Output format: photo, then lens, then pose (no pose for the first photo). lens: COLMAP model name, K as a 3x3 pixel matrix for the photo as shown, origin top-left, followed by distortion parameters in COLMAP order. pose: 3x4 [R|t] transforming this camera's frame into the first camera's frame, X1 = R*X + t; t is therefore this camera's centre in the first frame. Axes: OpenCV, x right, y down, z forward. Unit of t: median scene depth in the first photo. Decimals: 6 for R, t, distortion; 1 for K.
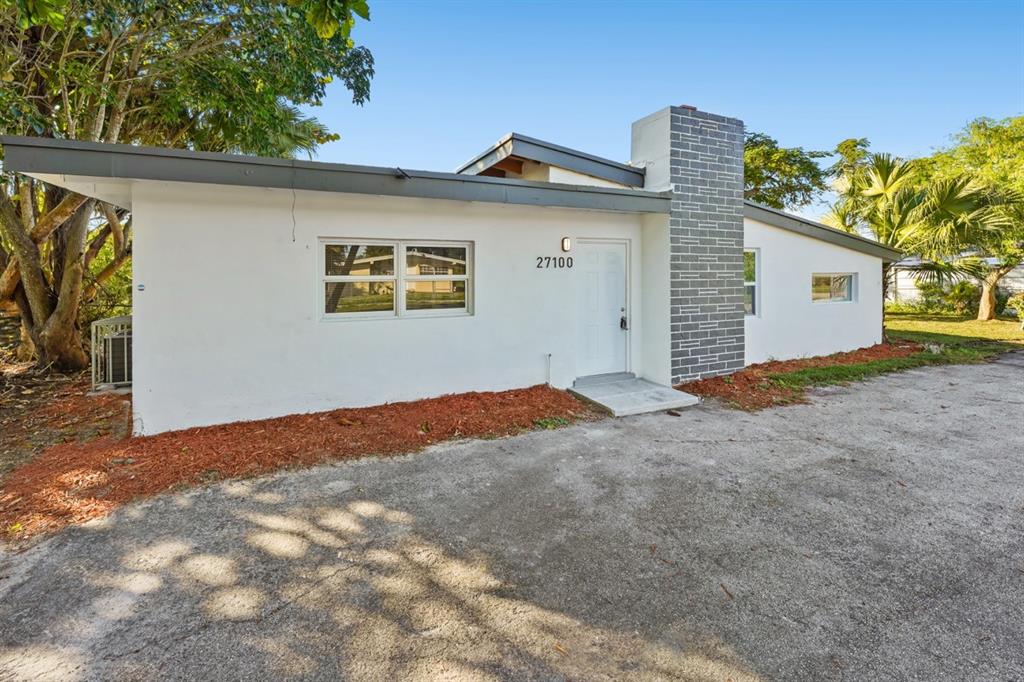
lens RADIAL K [[427.3, 0, 509.8], [0, 427.3, 300.6], [0, 0, 1]] dist [-0.002082, -0.000113]
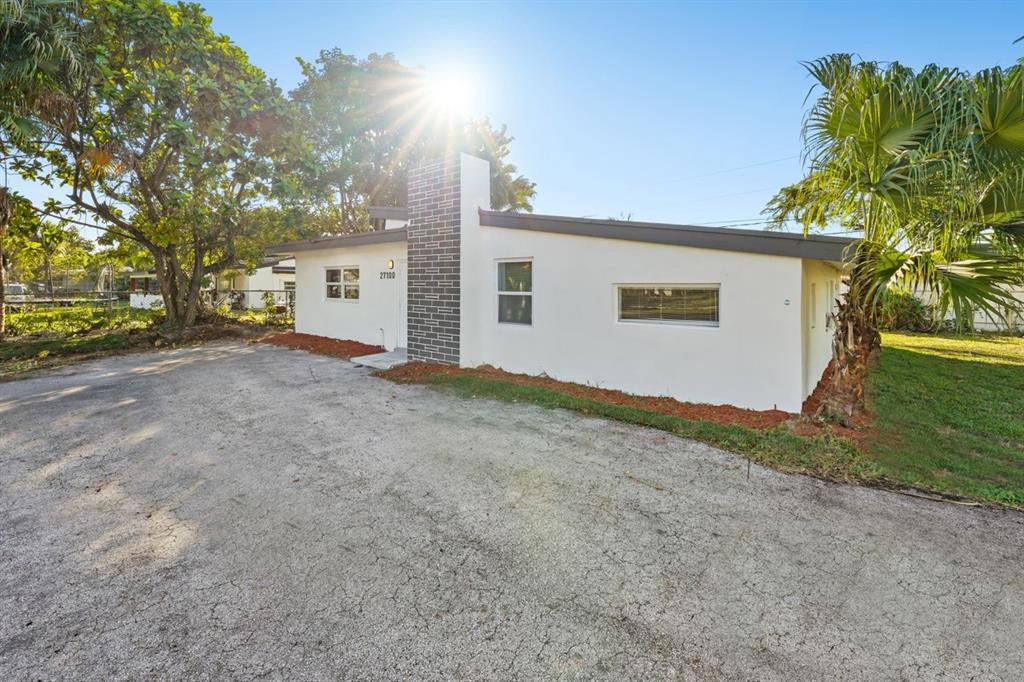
lens RADIAL K [[427.3, 0, 509.8], [0, 427.3, 300.6], [0, 0, 1]] dist [-0.002082, -0.000113]
pose [[0.463194, 0.045100, -0.885109, 1.809305], [-0.052978, 0.998327, 0.023145, -0.053413], [0.884672, 0.036171, 0.464809, 0.633841]]
